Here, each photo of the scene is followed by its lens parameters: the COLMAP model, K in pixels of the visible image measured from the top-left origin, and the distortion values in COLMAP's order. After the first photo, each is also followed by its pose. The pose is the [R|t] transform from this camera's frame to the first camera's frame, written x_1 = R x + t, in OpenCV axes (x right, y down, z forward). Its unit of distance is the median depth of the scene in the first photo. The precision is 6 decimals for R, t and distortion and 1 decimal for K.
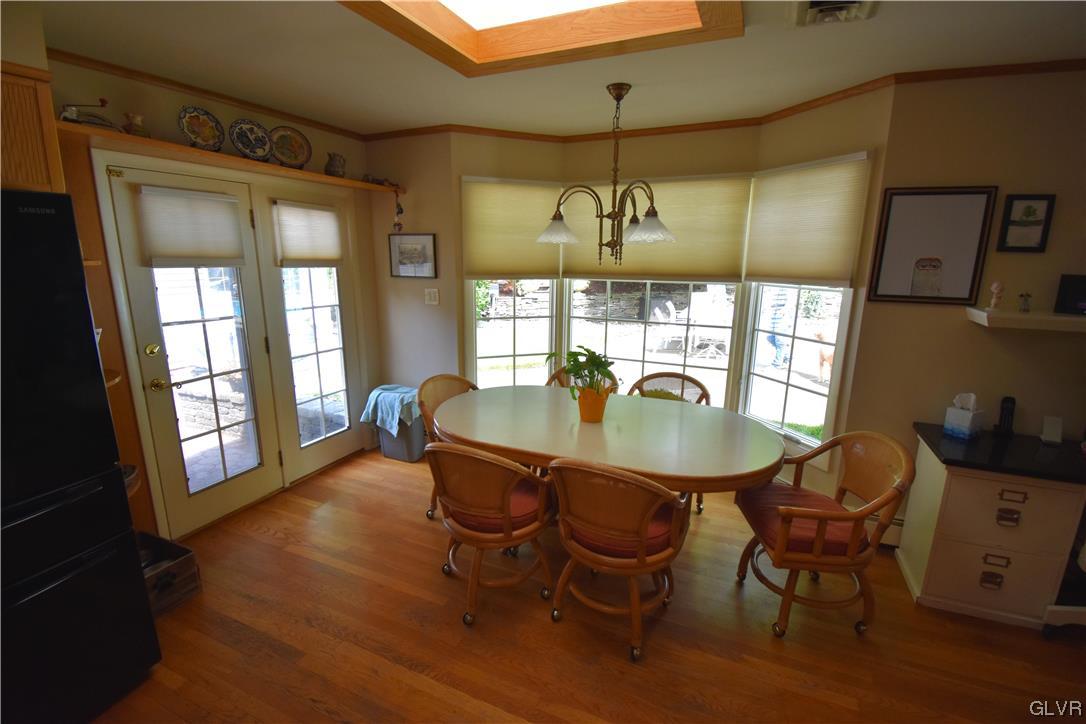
lens RADIAL K [[489.2, 0, 541.6], [0, 489.2, 363.2], [0, 0, 1]] dist [0.011063, -0.017561]
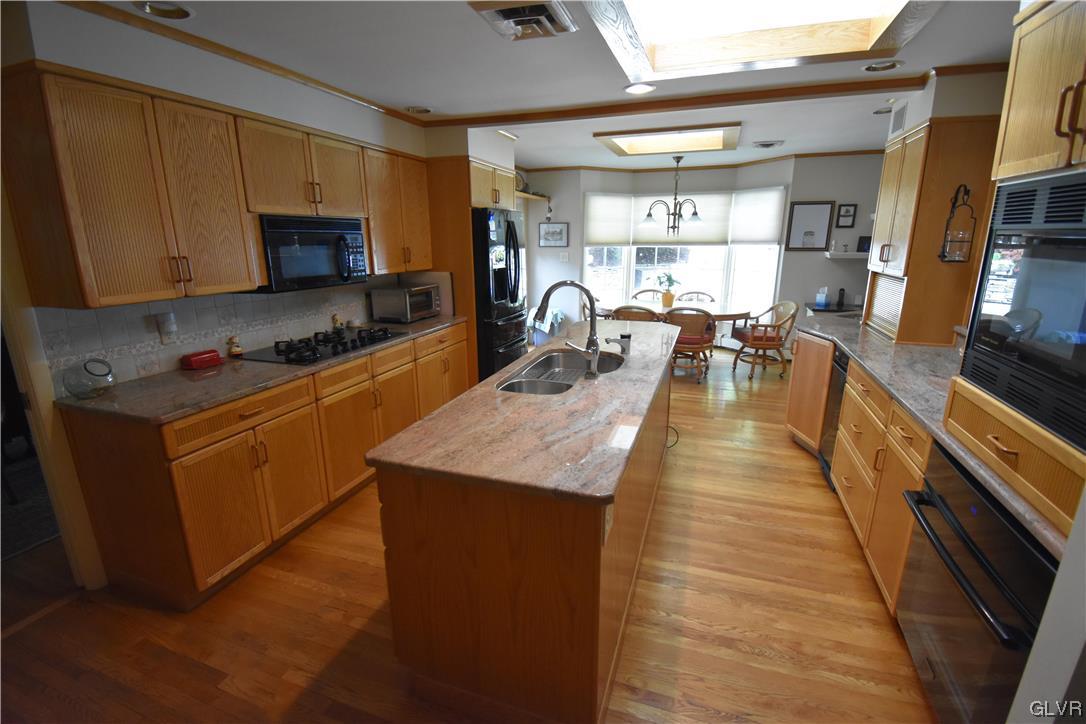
lens RADIAL K [[489.2, 0, 539.9], [0, 489.2, 363.1], [0, 0, 1]] dist [0.011063, -0.017561]
pose [[0.997375, -0.029430, 0.066162, -0.653566], [0.027423, 0.999142, 0.031039, 0.298783], [-0.067018, -0.029143, 0.997326, -1.237033]]
